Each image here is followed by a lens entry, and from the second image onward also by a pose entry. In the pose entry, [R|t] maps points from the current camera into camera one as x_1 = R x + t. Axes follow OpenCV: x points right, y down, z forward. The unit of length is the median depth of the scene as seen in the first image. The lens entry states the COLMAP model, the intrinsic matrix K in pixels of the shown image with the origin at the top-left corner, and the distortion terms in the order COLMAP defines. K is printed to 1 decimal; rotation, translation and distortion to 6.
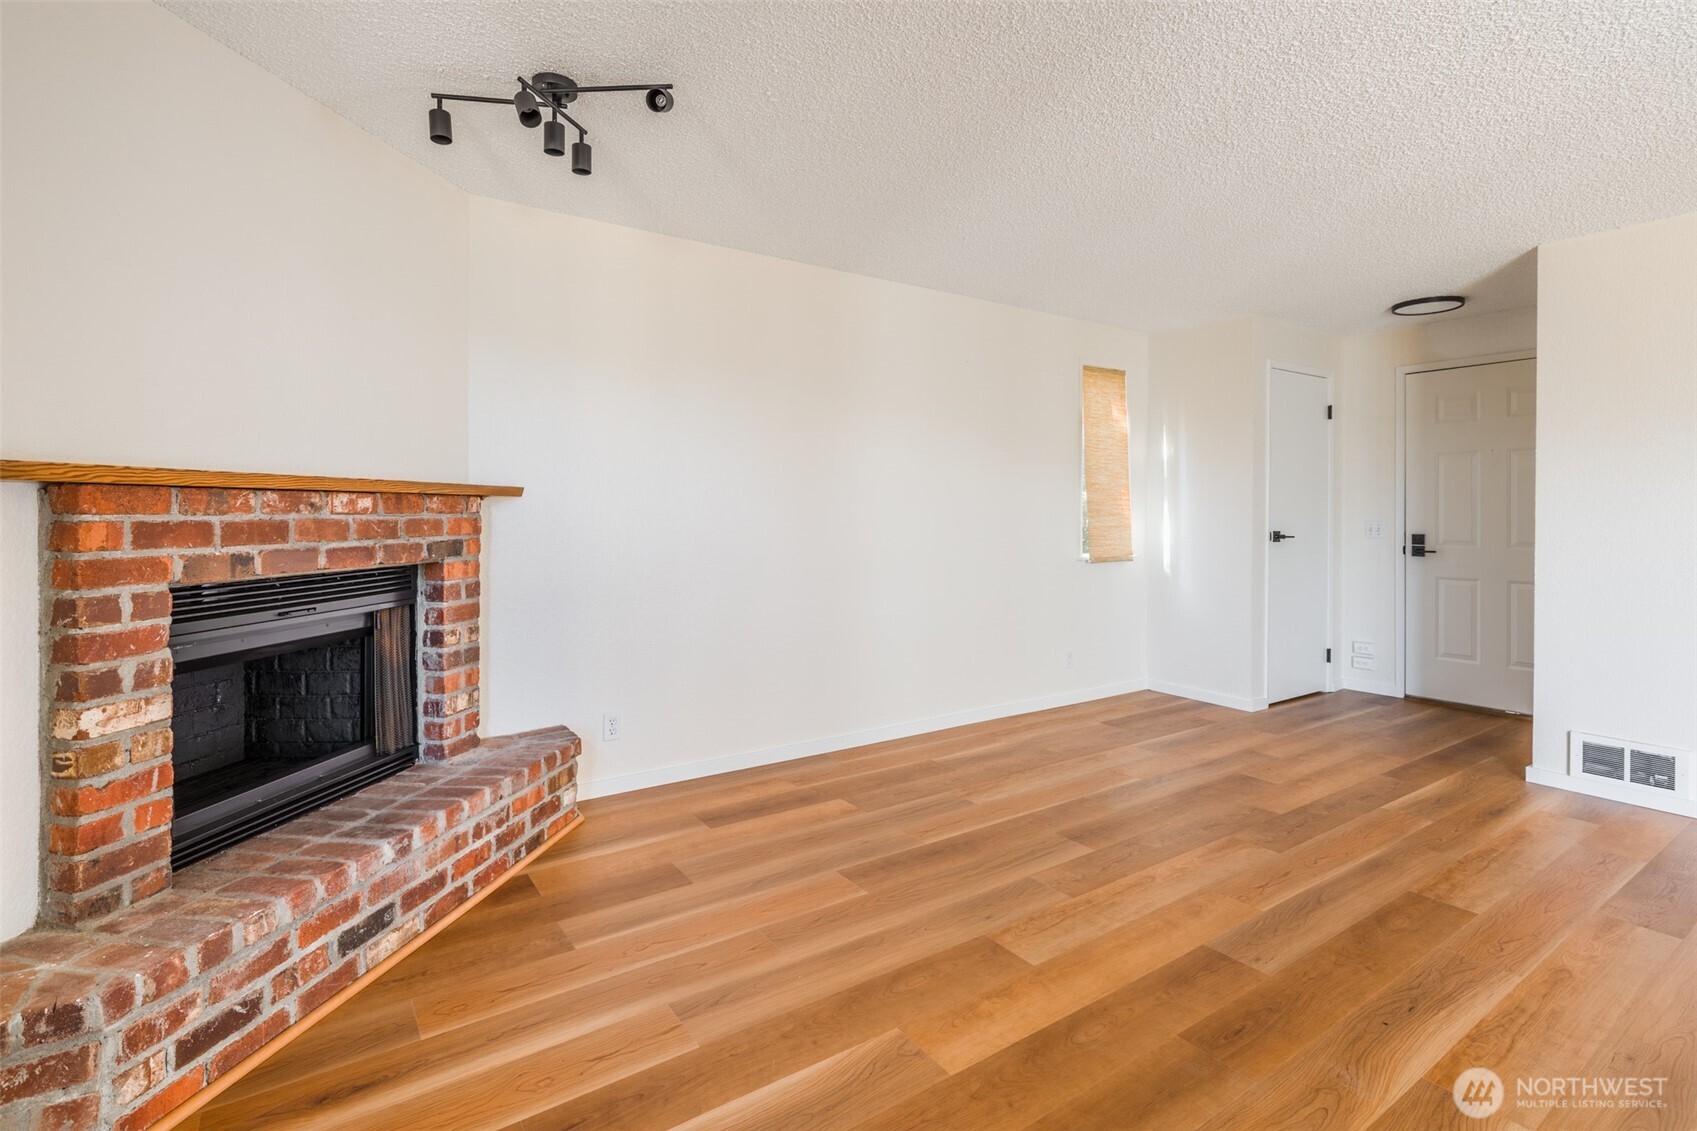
lens RADIAL K [[800.6, 0, 847.1], [0, 800.6, 515.1], [0, 0, 1]] dist [-0.012704, 0.003925]
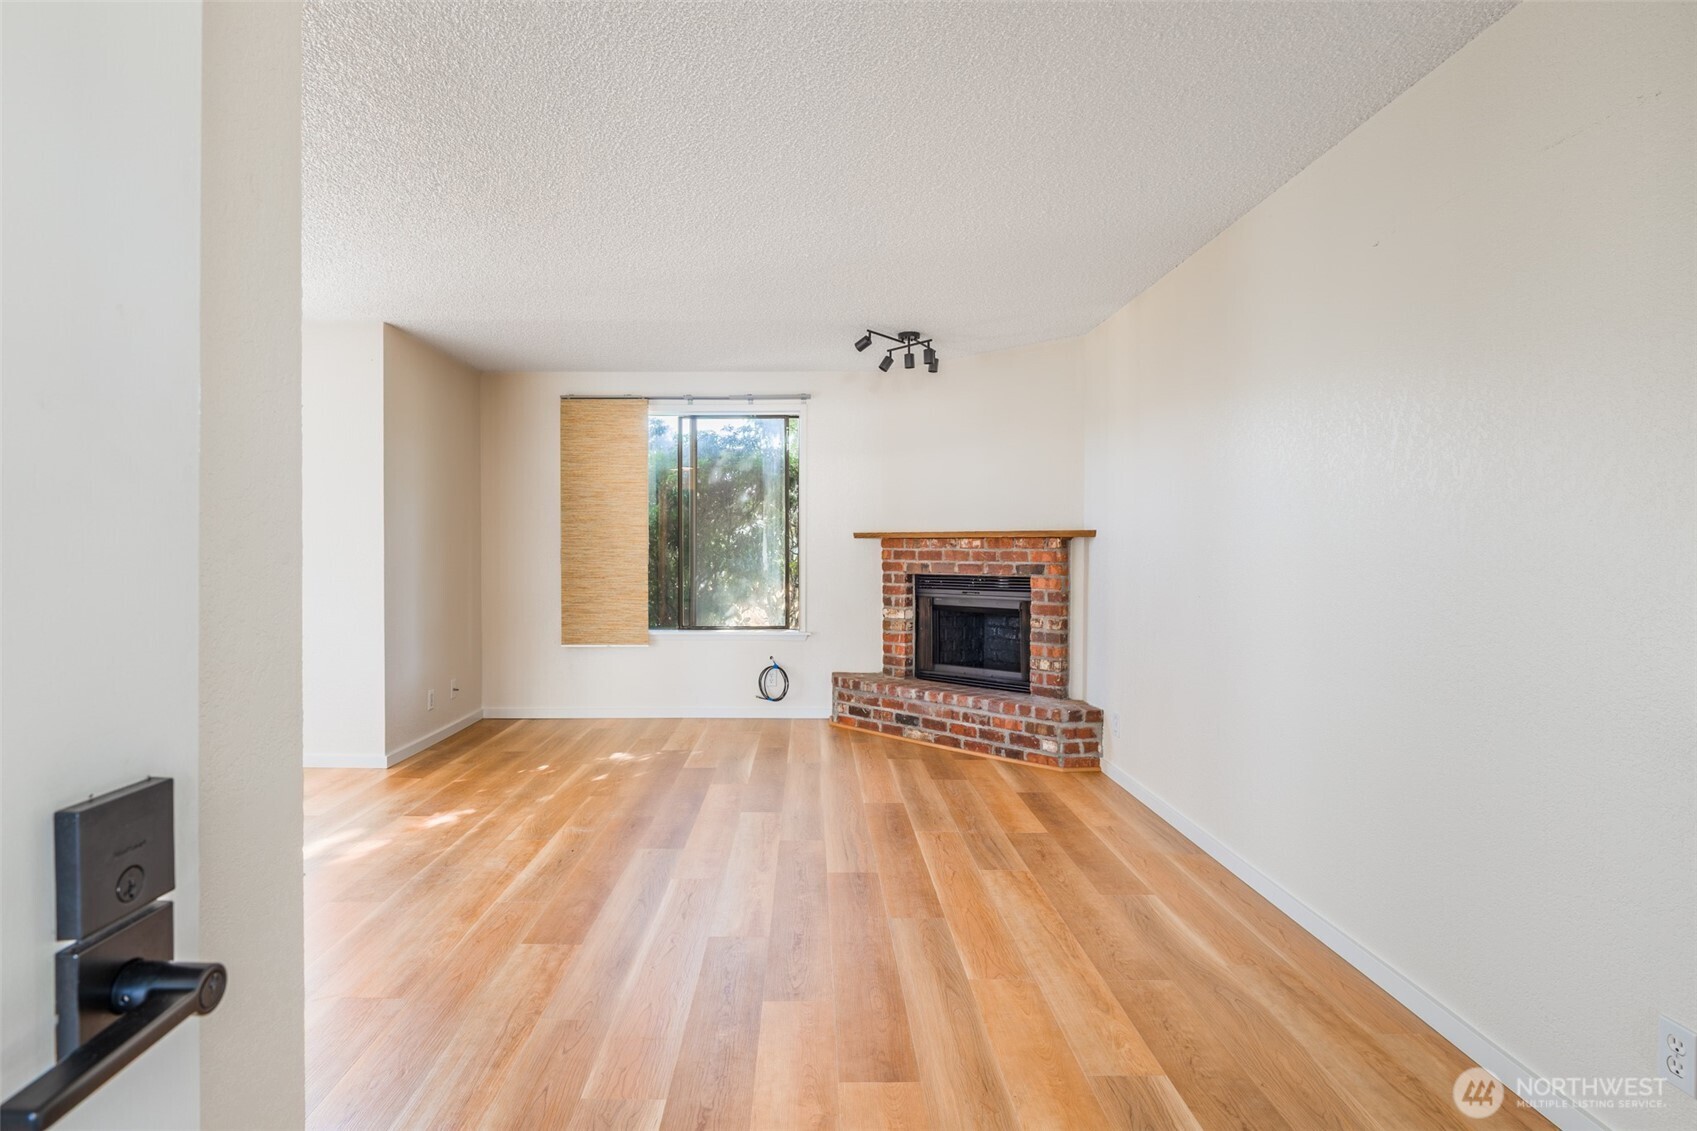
lens RADIAL K [[883.7, 0, 805.0], [0, 883.7, 549.9], [0, 0, 1]] dist [-0.007237, 0.000071]
pose [[-0.571162, 0.001922, -0.820835, 1.534898], [-0.005432, 0.999967, 0.006121, -0.009106], [0.820819, 0.007955, -0.571132, 1.966477]]
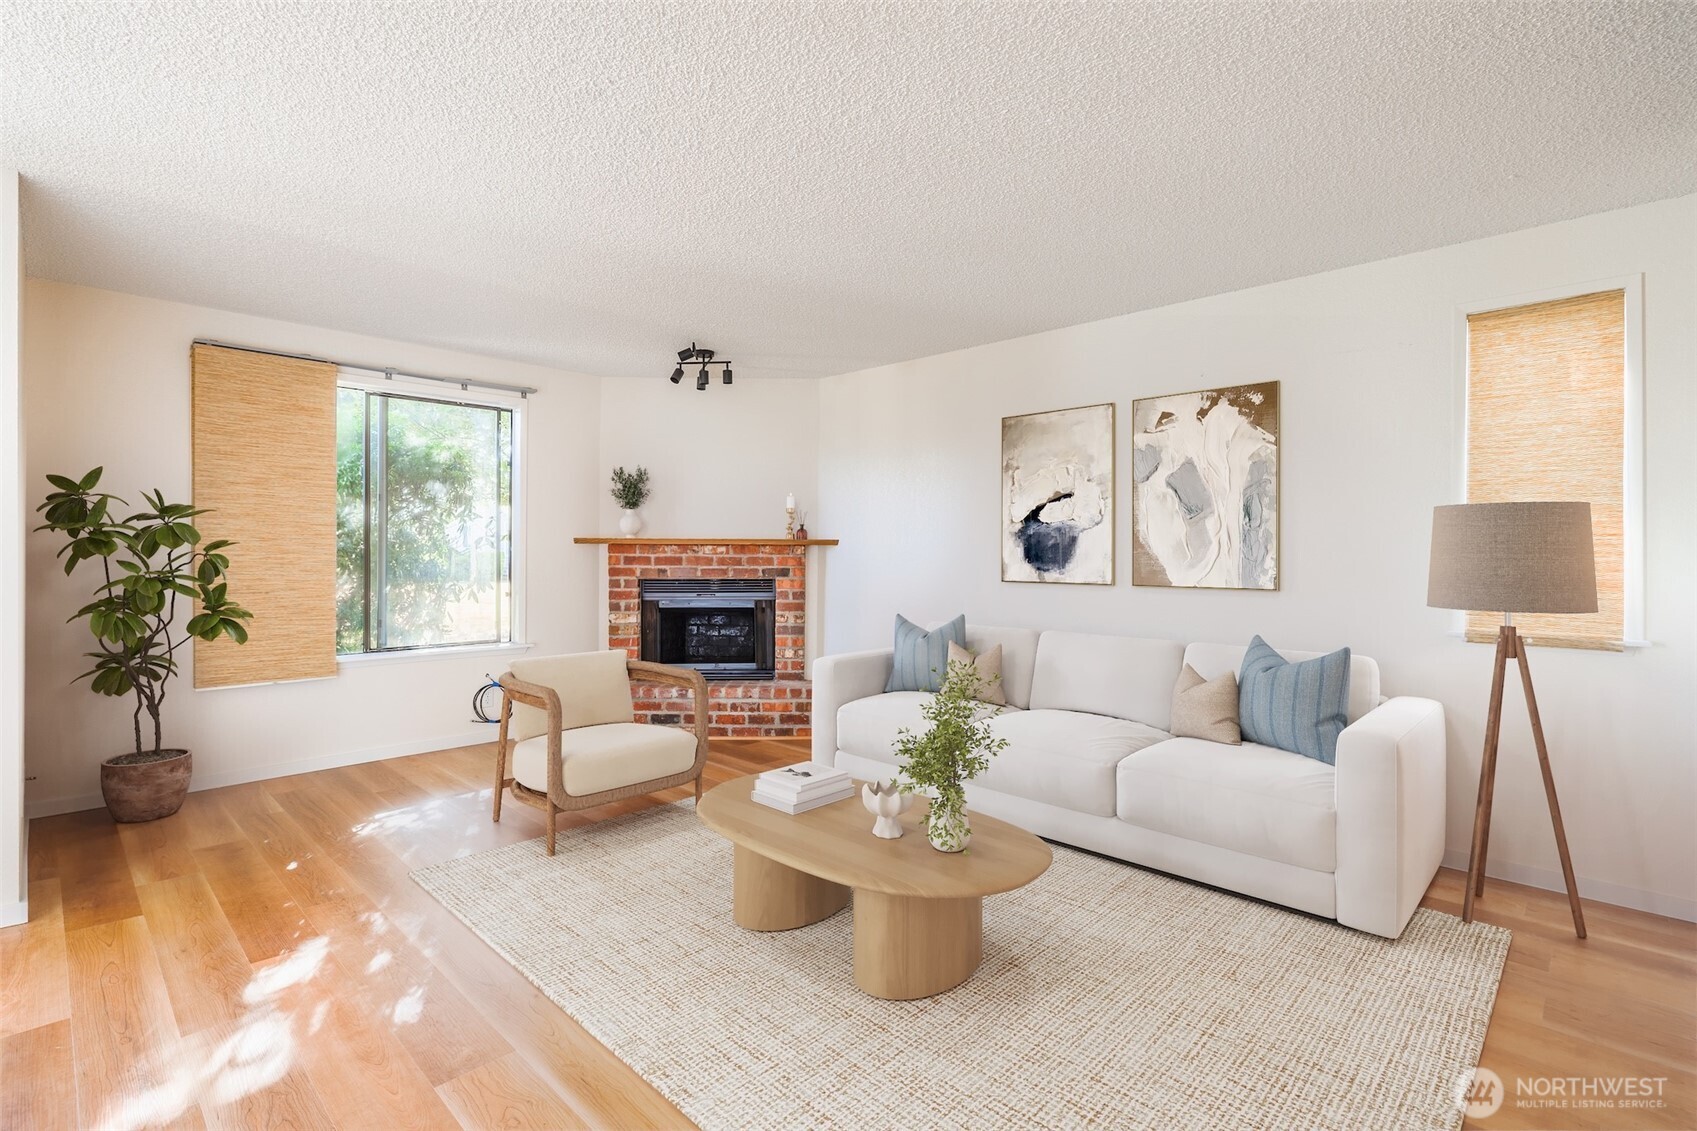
lens RADIAL K [[800.6, 0, 847.4], [0, 800.6, 558.6], [0, 0, 1]] dist [-0.012704, 0.003925]
pose [[0.201000, 0.006672, -0.979569, 1.715937], [-0.008734, 0.999949, 0.005019, -0.003562], [0.979552, 0.007547, 0.201048, 0.908884]]
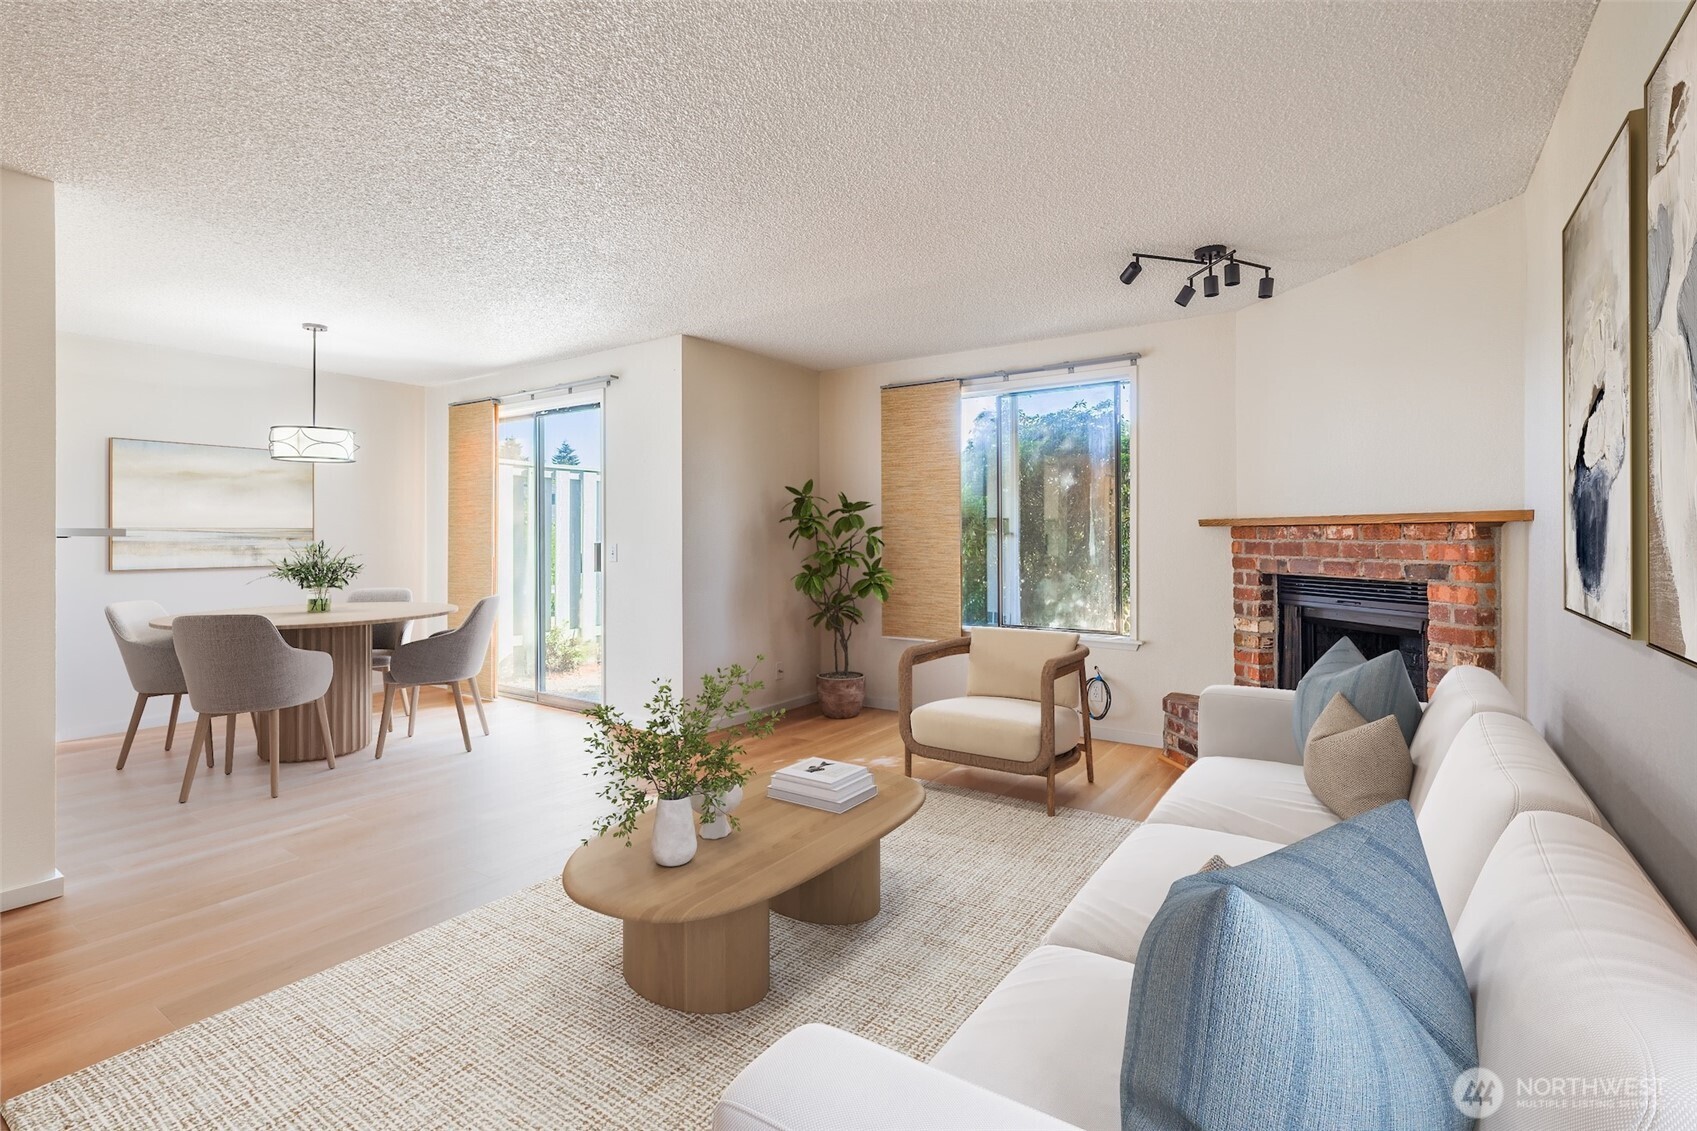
lens RADIAL K [[800.6, 0, 840.2], [0, 800.6, 531.6], [0, 0, 1]] dist [-0.012704, 0.003925]
pose [[-0.935092, -0.002121, -0.354398, 0.766992], [-0.001957, 0.999998, -0.000822, -0.013100], [0.354399, -0.000075, -0.935094, 2.047933]]
